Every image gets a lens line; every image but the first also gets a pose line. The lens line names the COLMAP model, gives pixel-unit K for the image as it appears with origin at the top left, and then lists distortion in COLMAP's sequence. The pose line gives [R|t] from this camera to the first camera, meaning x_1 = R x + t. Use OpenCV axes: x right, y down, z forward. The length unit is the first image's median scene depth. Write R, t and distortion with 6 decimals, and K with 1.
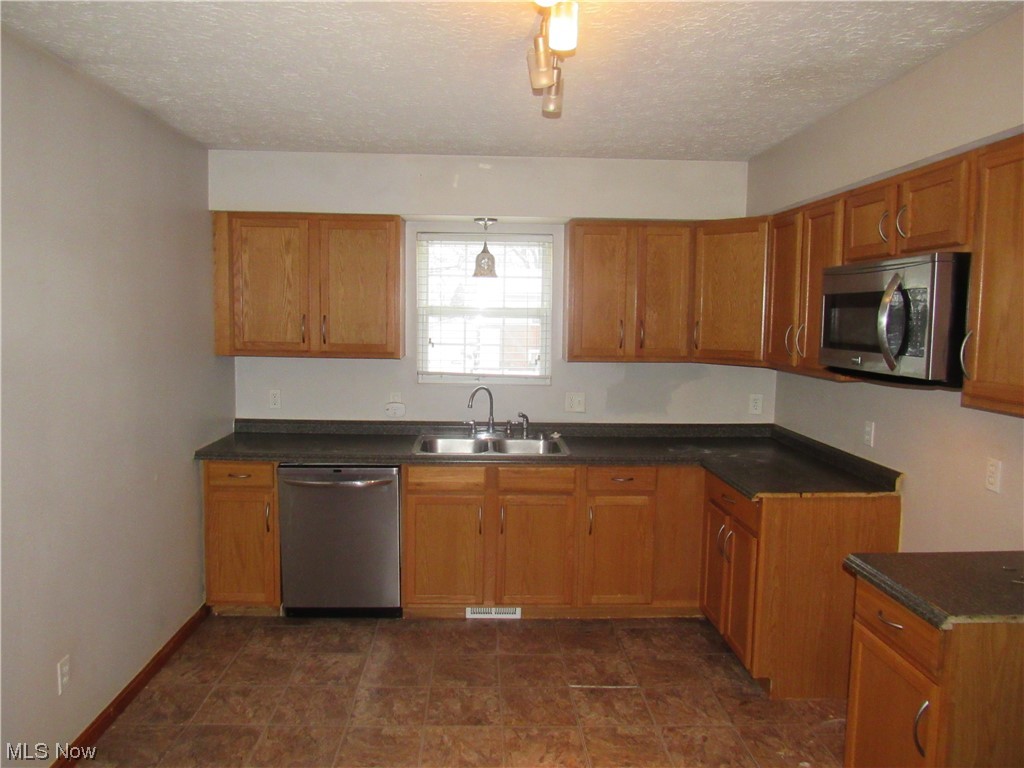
lens RADIAL K [[729.7, 0, 509.9], [0, 729.7, 389.8], [0, 0, 1]] dist [-0.056365, 0.054225]
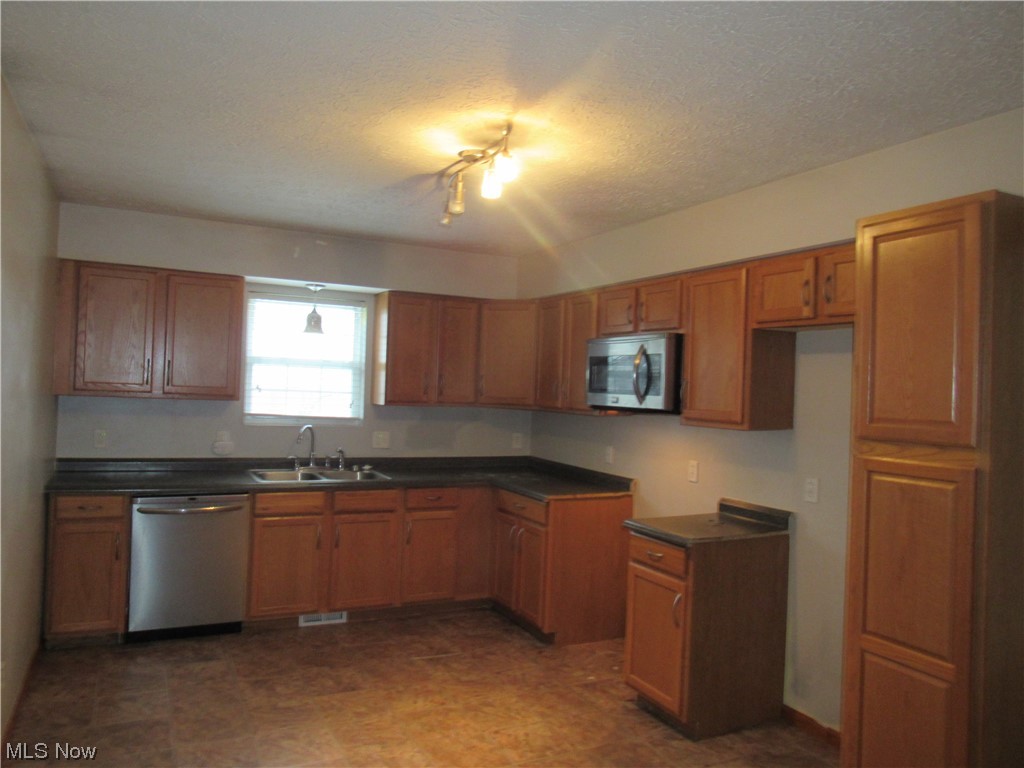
lens RADIAL K [[729.5, 0, 512.0], [0, 729.5, 384.0], [0, 0, 1]] dist [-0.086126, 0.054315]
pose [[0.907667, 0.023160, 0.419052, -0.262678], [0.016657, 0.995701, -0.091111, 0.045559], [-0.419361, 0.089679, 0.903379, -0.218293]]
